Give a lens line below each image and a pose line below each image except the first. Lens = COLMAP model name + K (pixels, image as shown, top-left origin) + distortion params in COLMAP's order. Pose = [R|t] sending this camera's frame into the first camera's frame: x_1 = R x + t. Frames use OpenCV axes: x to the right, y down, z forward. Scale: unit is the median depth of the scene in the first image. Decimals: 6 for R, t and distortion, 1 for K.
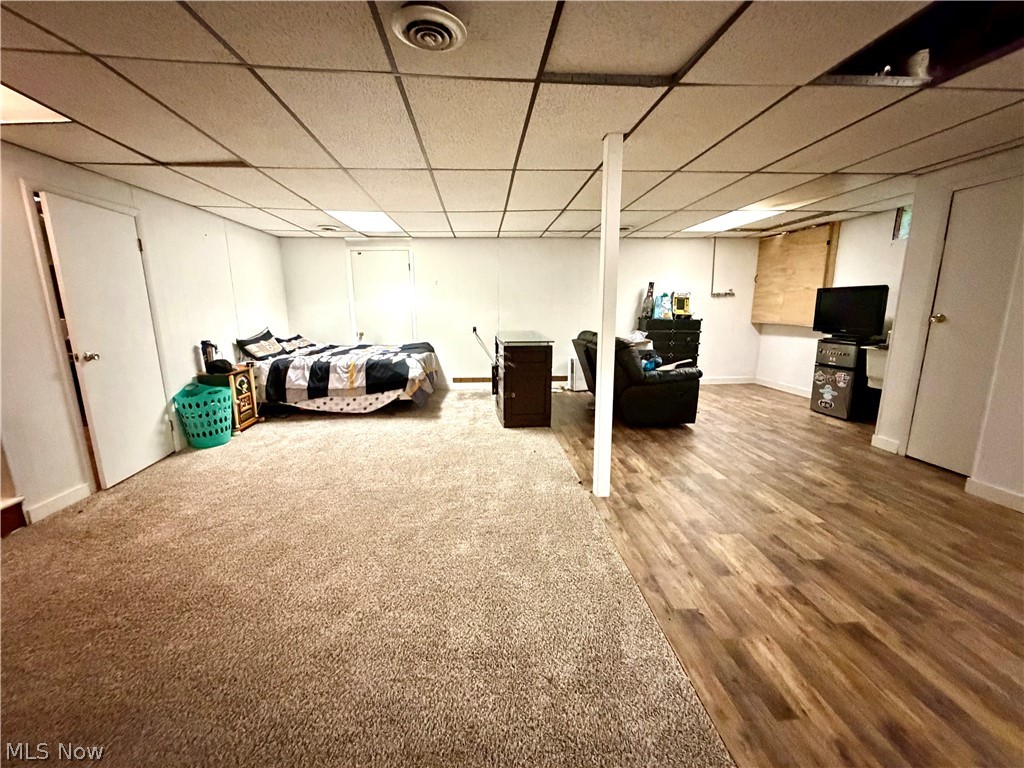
lens RADIAL K [[409.0, 0, 509.7], [0, 409.0, 383.8], [0, 0, 1]] dist [0.002202, 0.000551]
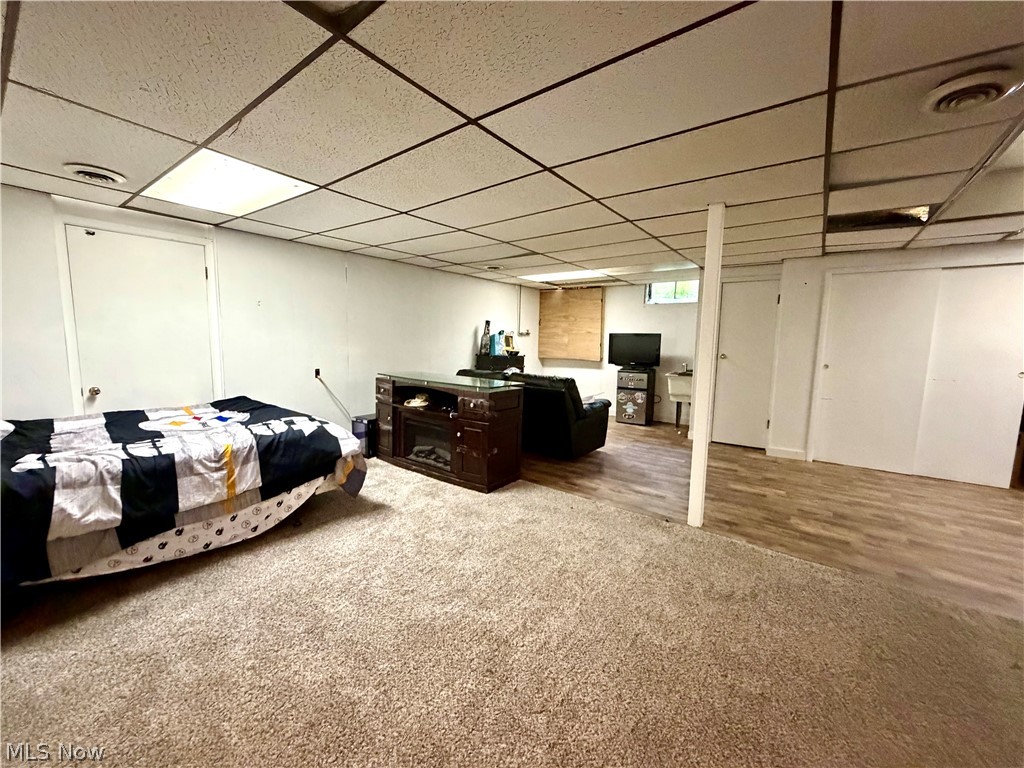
lens RADIAL K [[409.0, 0, 509.7], [0, 409.0, 383.8], [0, 0, 1]] dist [0.002202, 0.000551]
pose [[0.654380, -0.062469, 0.753581, -0.534208], [0.118493, 0.992741, -0.020600, -0.078770], [-0.746824, 0.102774, 0.657032, 0.380664]]
